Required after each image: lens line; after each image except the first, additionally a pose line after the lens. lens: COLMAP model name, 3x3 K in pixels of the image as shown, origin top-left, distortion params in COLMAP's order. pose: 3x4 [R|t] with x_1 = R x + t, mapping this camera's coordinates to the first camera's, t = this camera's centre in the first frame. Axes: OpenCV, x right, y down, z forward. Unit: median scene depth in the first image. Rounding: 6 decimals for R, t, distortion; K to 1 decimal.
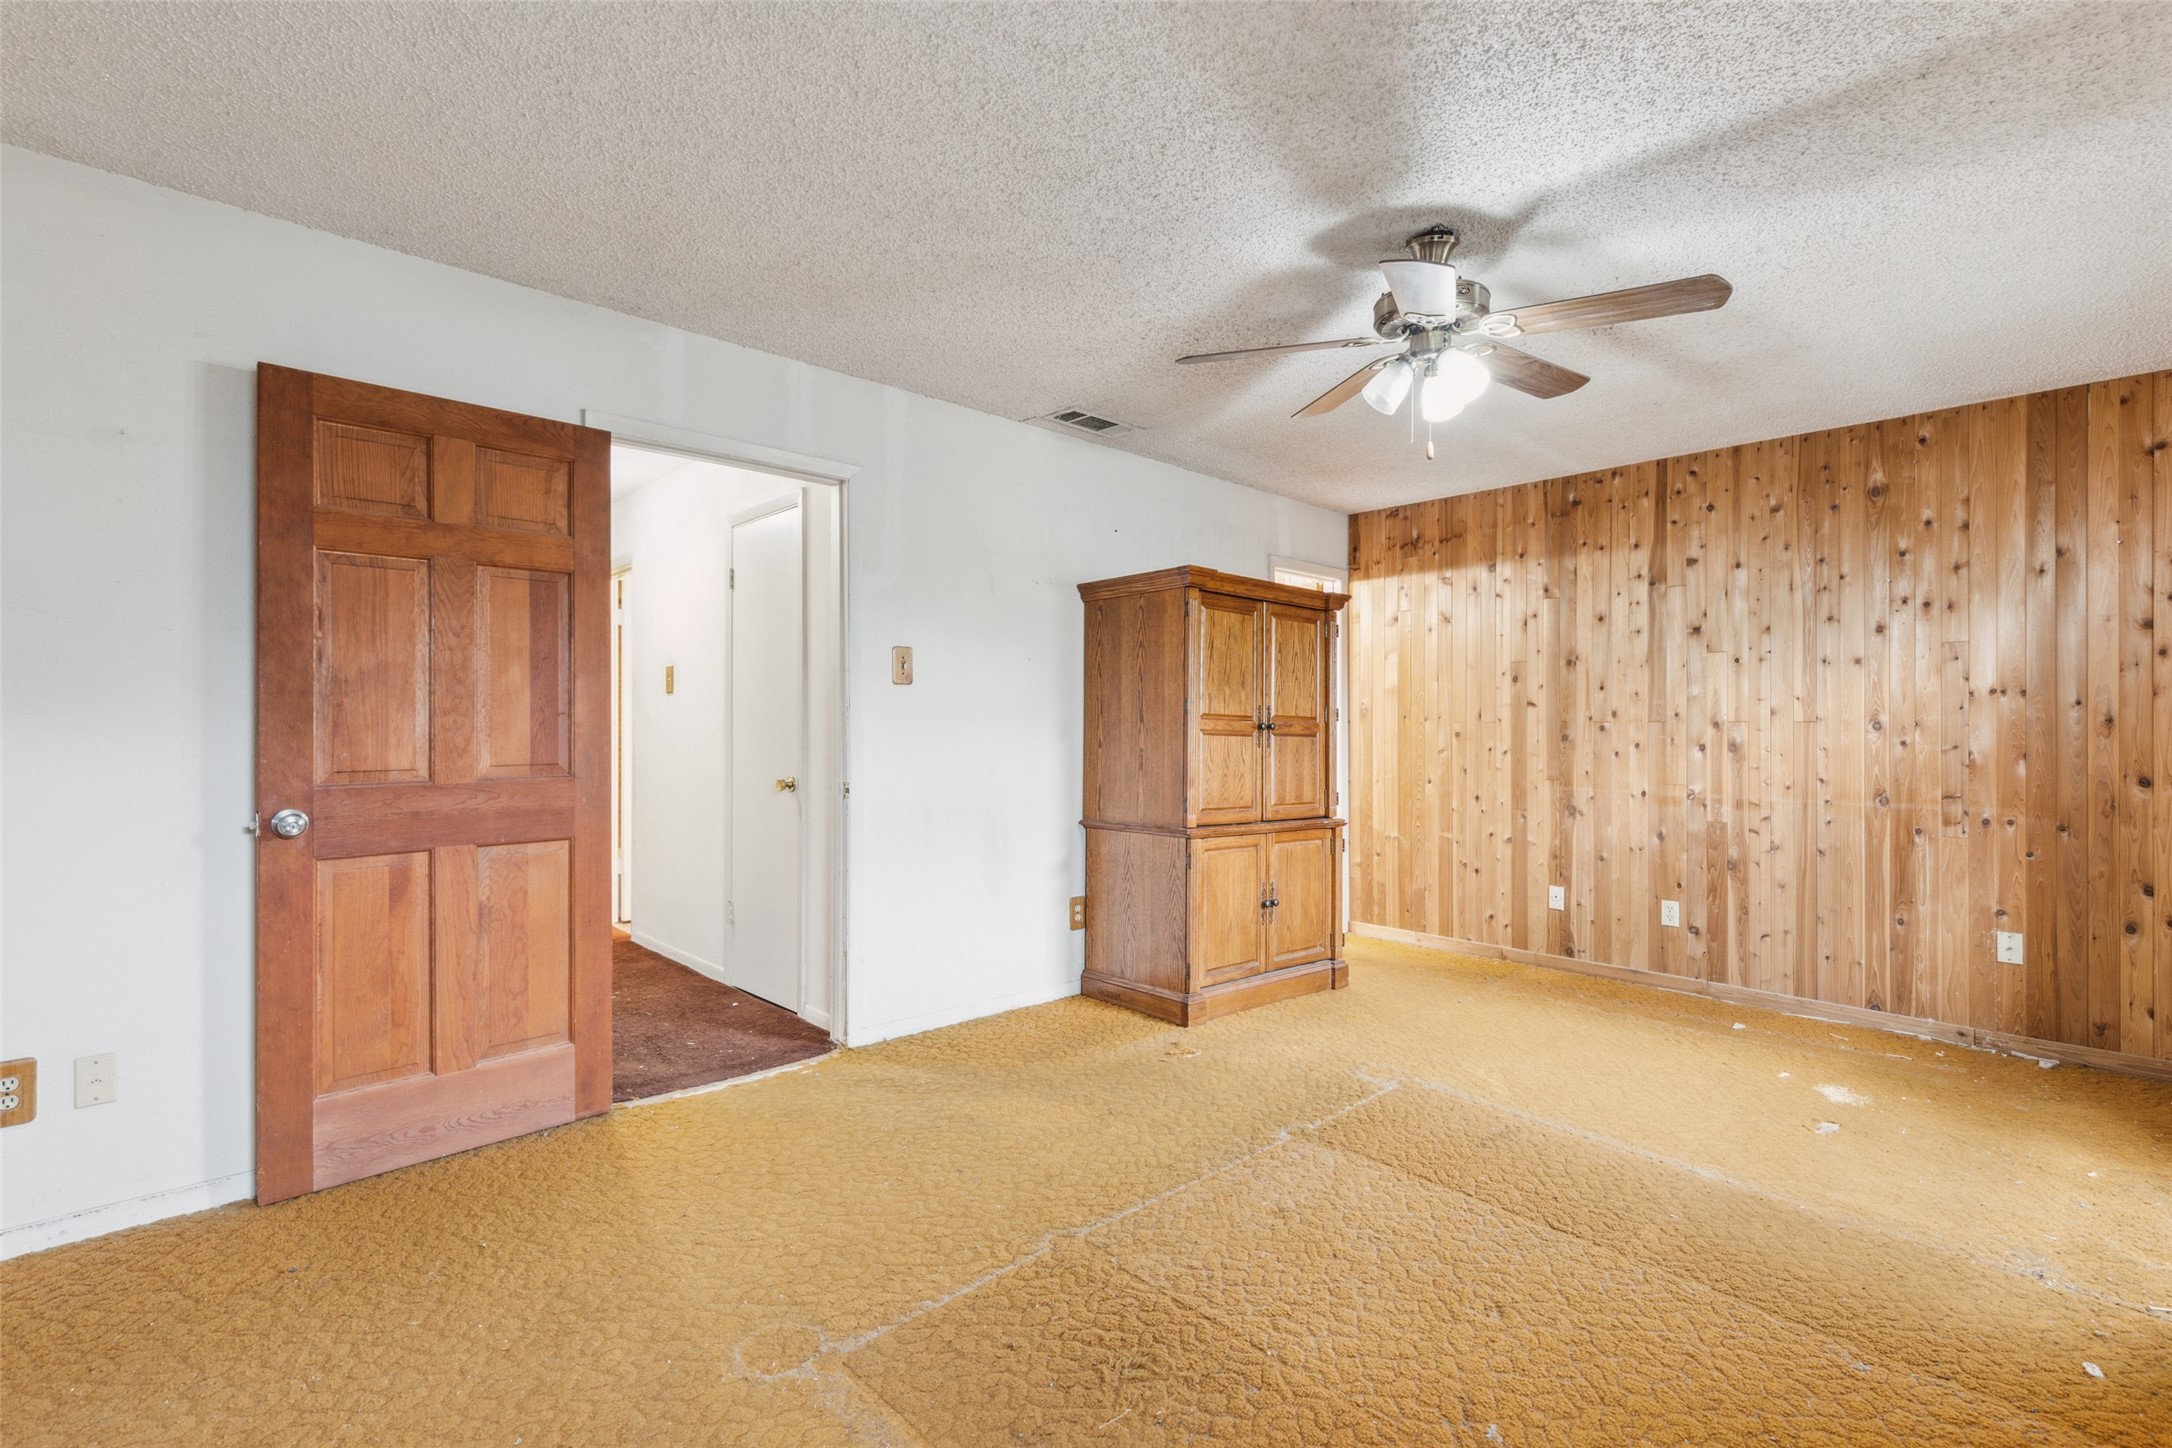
lens RADIAL K [[998.6, 0, 1090.2], [0, 998.6, 724.1], [0, 0, 1]] dist [0.007206, 0.000088]
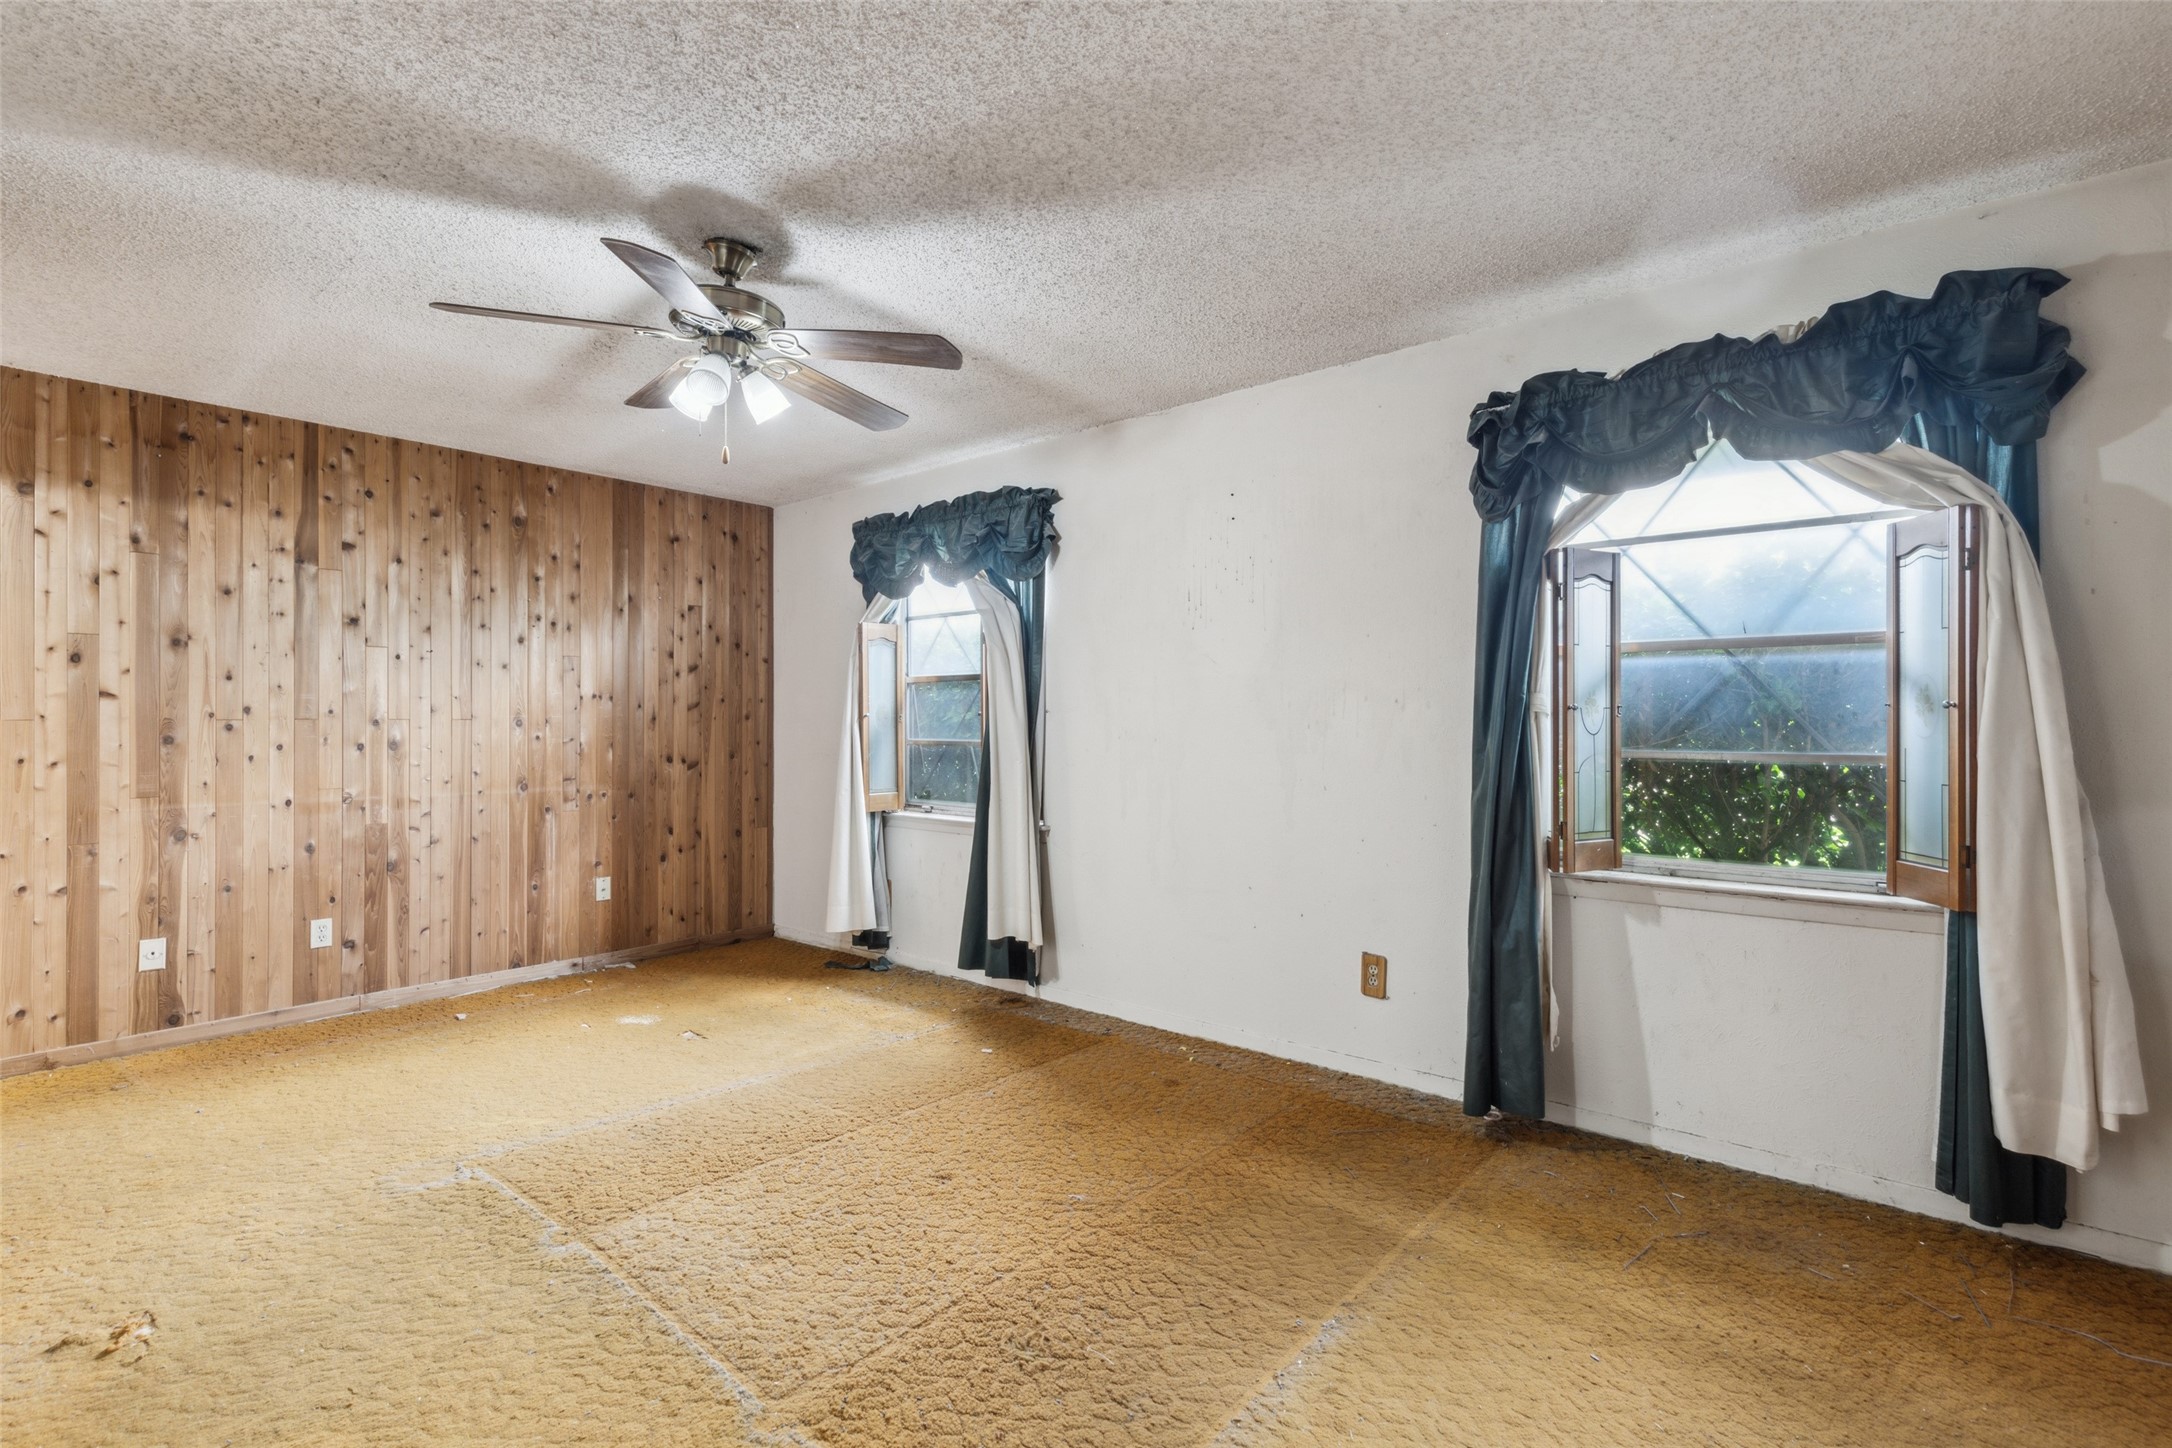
lens RADIAL K [[998.6, 0, 1097.0], [0, 998.6, 719.3], [0, 0, 1]] dist [0.007206, 0.000088]
pose [[-0.125230, -0.002557, 0.992124, -0.423954], [-0.000733, 0.999997, 0.002485, -0.005544], [-0.992127, -0.000416, -0.125232, 0.450196]]
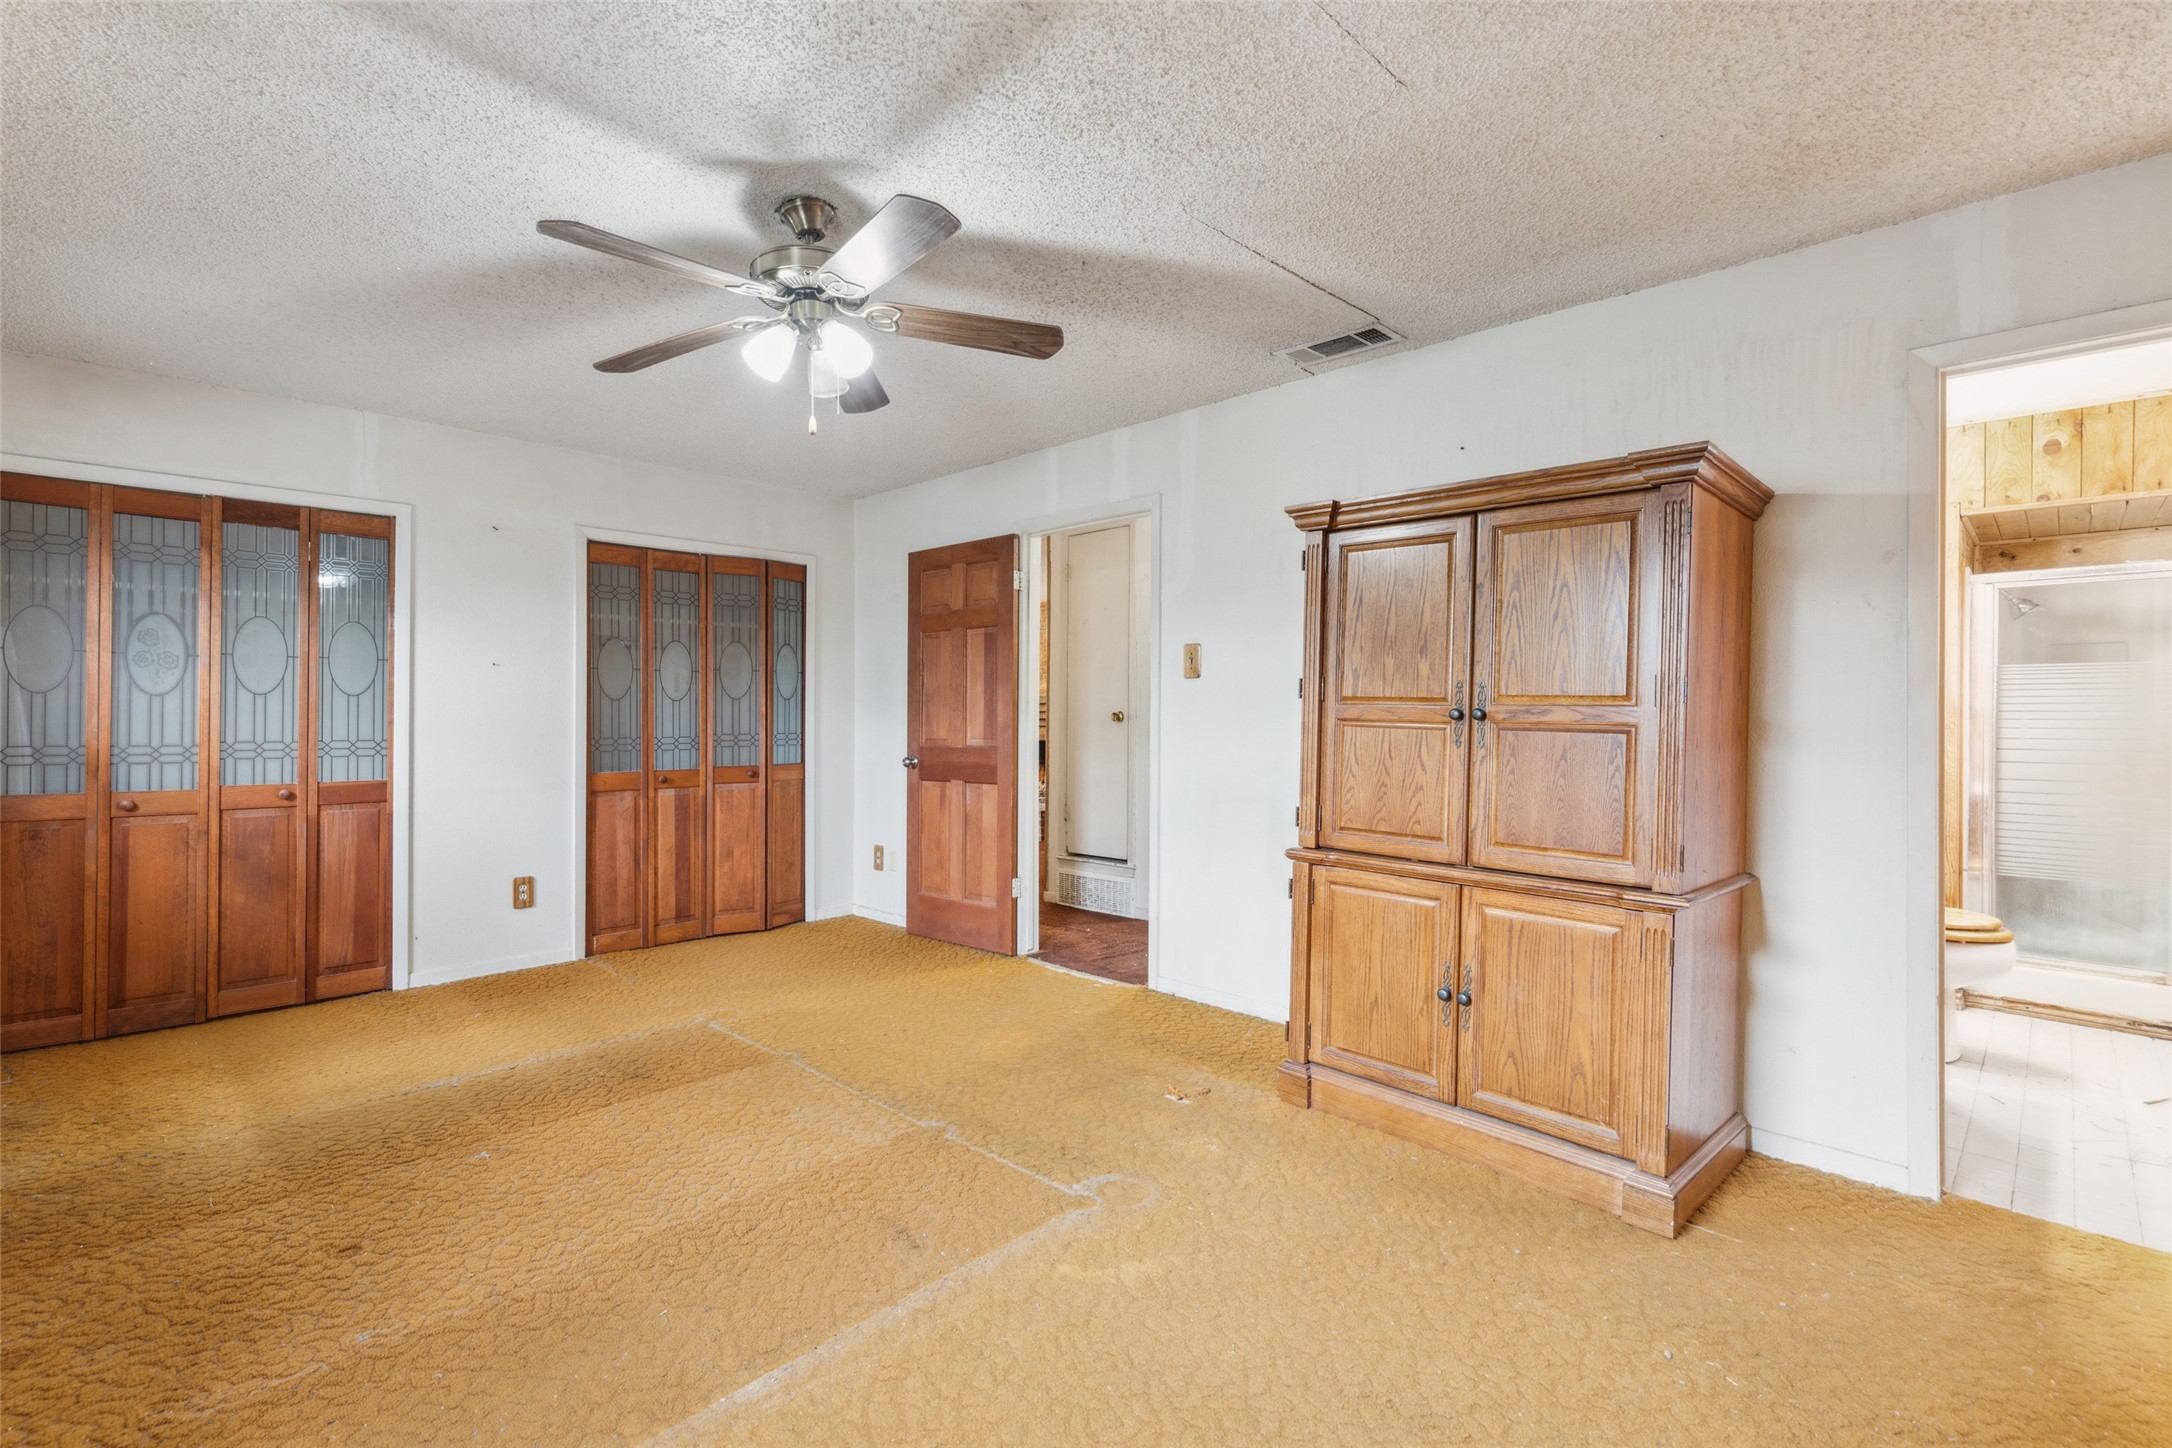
lens RADIAL K [[998.6, 0, 1079.7], [0, 998.6, 724.3], [0, 0, 1]] dist [0.007206, 0.000088]
pose [[0.038811, 0.001915, -0.999245, 0.787825], [-0.000881, 0.999998, 0.001882, 0.007638], [0.999246, 0.000807, 0.038813, 0.731010]]
